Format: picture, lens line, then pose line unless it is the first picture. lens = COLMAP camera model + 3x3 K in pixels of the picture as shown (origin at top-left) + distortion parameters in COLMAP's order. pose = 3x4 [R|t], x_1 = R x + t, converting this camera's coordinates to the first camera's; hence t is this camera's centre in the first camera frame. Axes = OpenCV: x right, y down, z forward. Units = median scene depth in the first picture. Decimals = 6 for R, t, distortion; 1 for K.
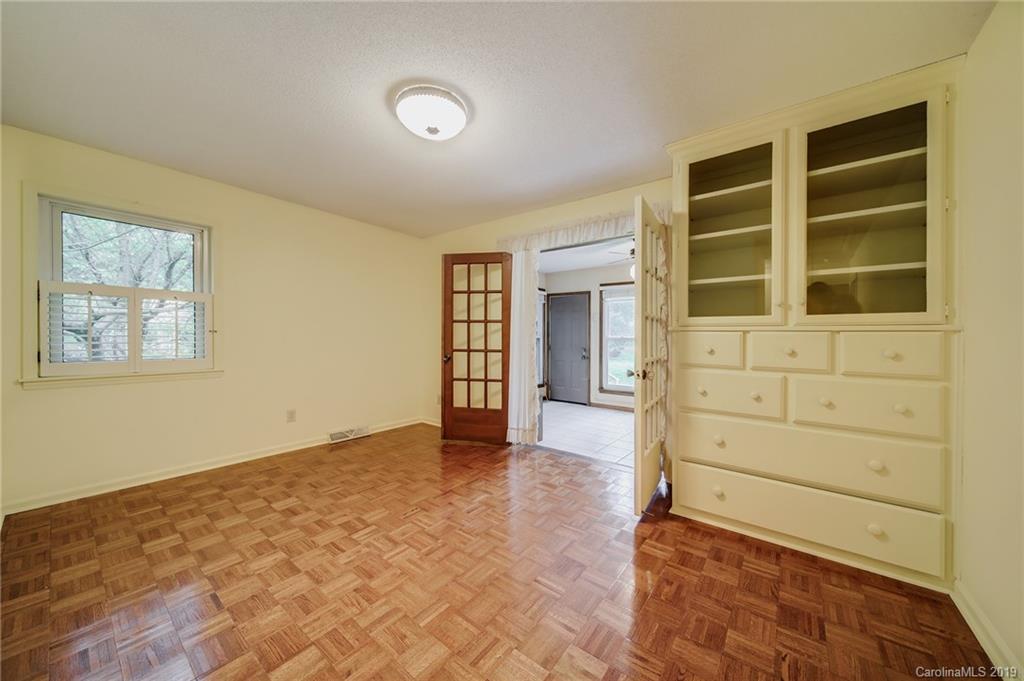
lens RADIAL K [[356.5, 0, 508.7], [0, 356.5, 335.6], [0, 0, 1]] dist [0.000810, -0.000051]
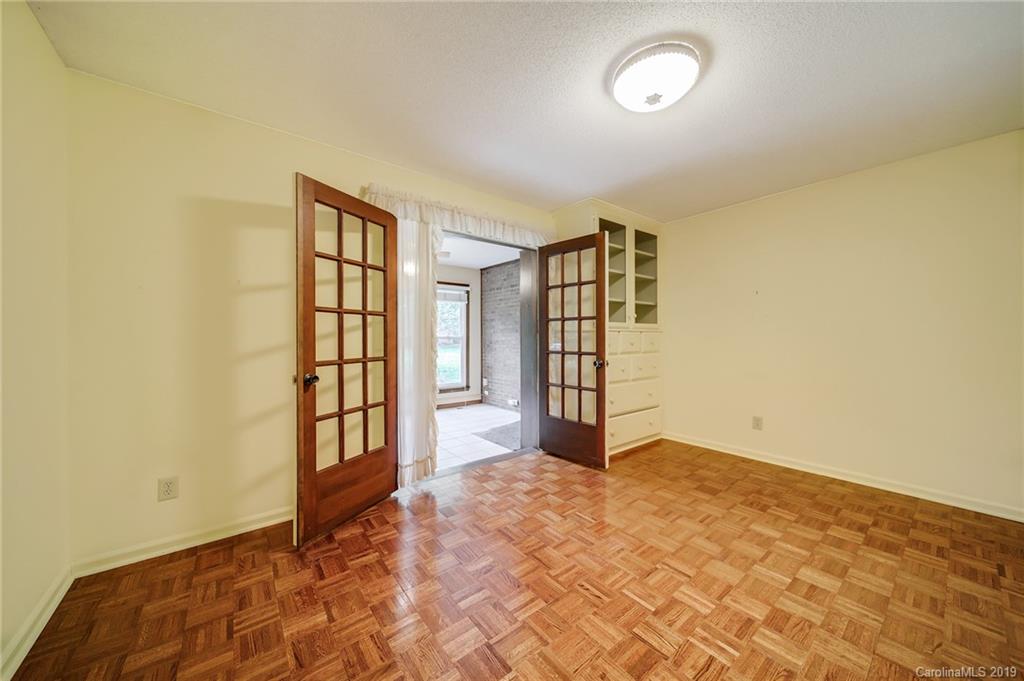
lens RADIAL K [[356.5, 0, 508.7], [0, 356.5, 335.6], [0, 0, 1]] dist [0.000810, -0.000051]
pose [[0.239883, -0.011805, 0.970730, -1.003160], [0.003385, 0.999930, 0.011324, -0.013237], [-0.970796, 0.000570, 0.239906, 1.008723]]
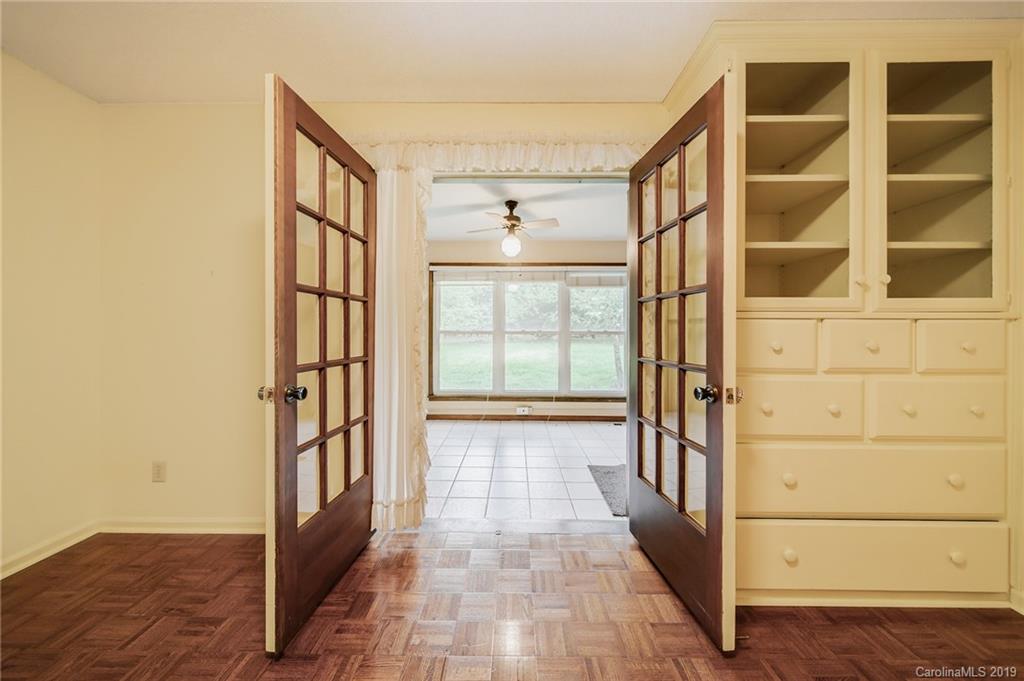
lens RADIAL K [[357.5, 0, 510.5], [0, 357.5, 329.0], [0, 0, 1]] dist [0.000597, -0.000034]
pose [[0.791584, -0.007571, 0.611013, -0.237298], [0.006710, 0.999971, 0.003698, 0.000143], [-0.611023, 0.001172, 0.791612, 0.744360]]
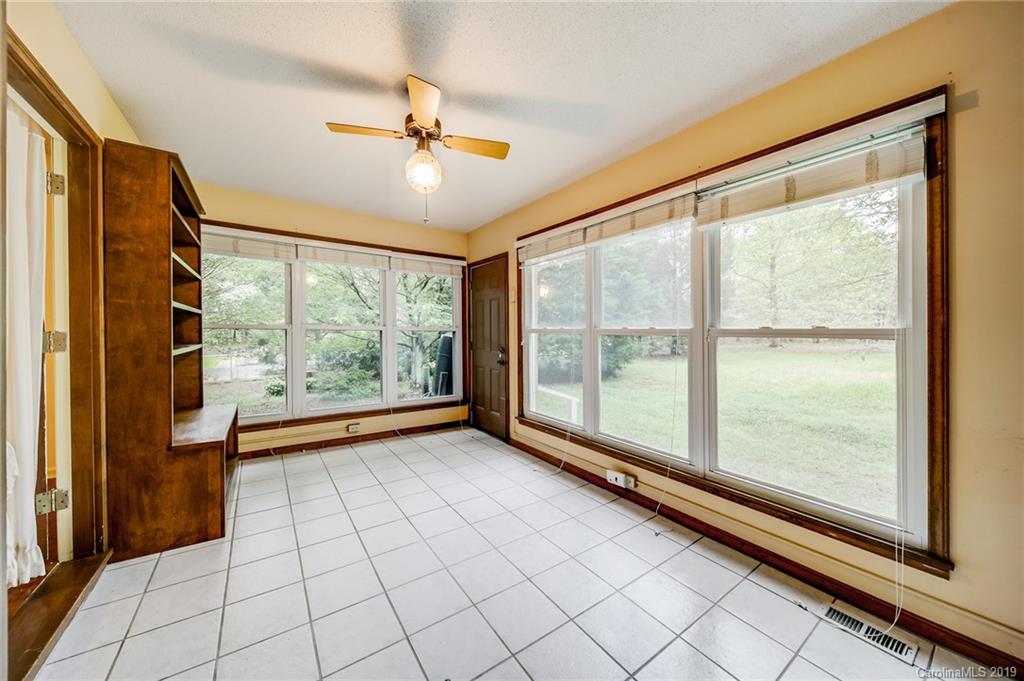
lens RADIAL K [[356.5, 0, 508.7], [0, 356.5, 335.6], [0, 0, 1]] dist [0.000810, -0.000051]
pose [[0.960700, -0.001981, -0.277581, 1.131058], [0.004376, 0.999958, 0.008007, 0.032216], [0.277553, -0.008907, 0.960669, 1.205408]]
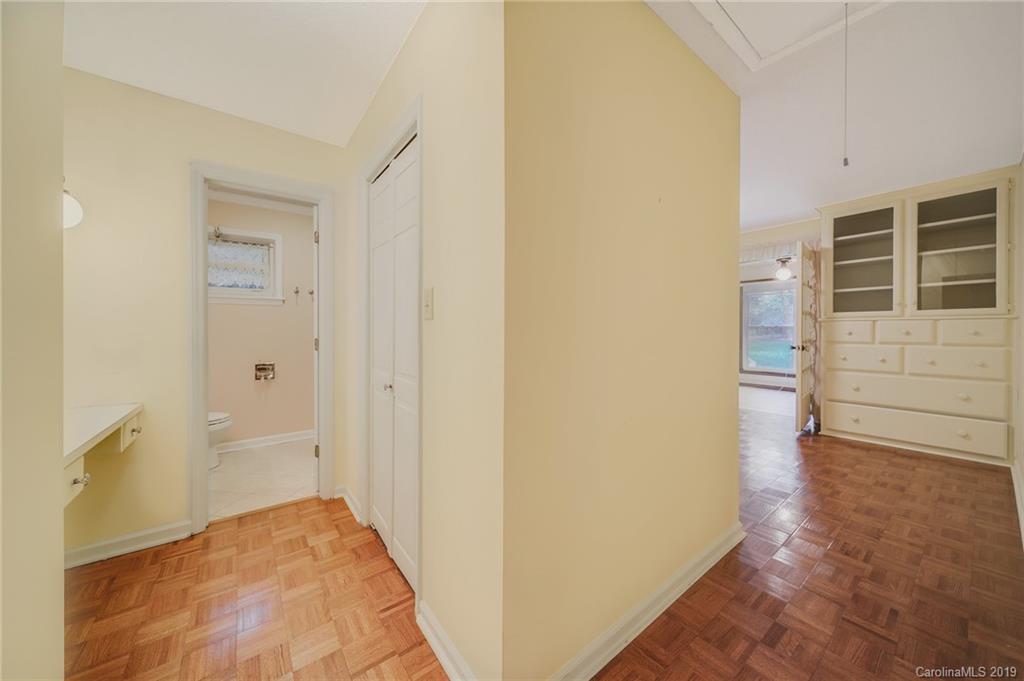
lens RADIAL K [[355.2, 0, 508.4], [0, 355.2, 337.1], [0, 0, 1]] dist [-0.021332, 0.004807]
pose [[0.965436, -0.013366, -0.260299, -0.512972], [0.020013, 0.999537, 0.022904, -0.006083], [0.259872, -0.027322, 0.965256, -0.927721]]
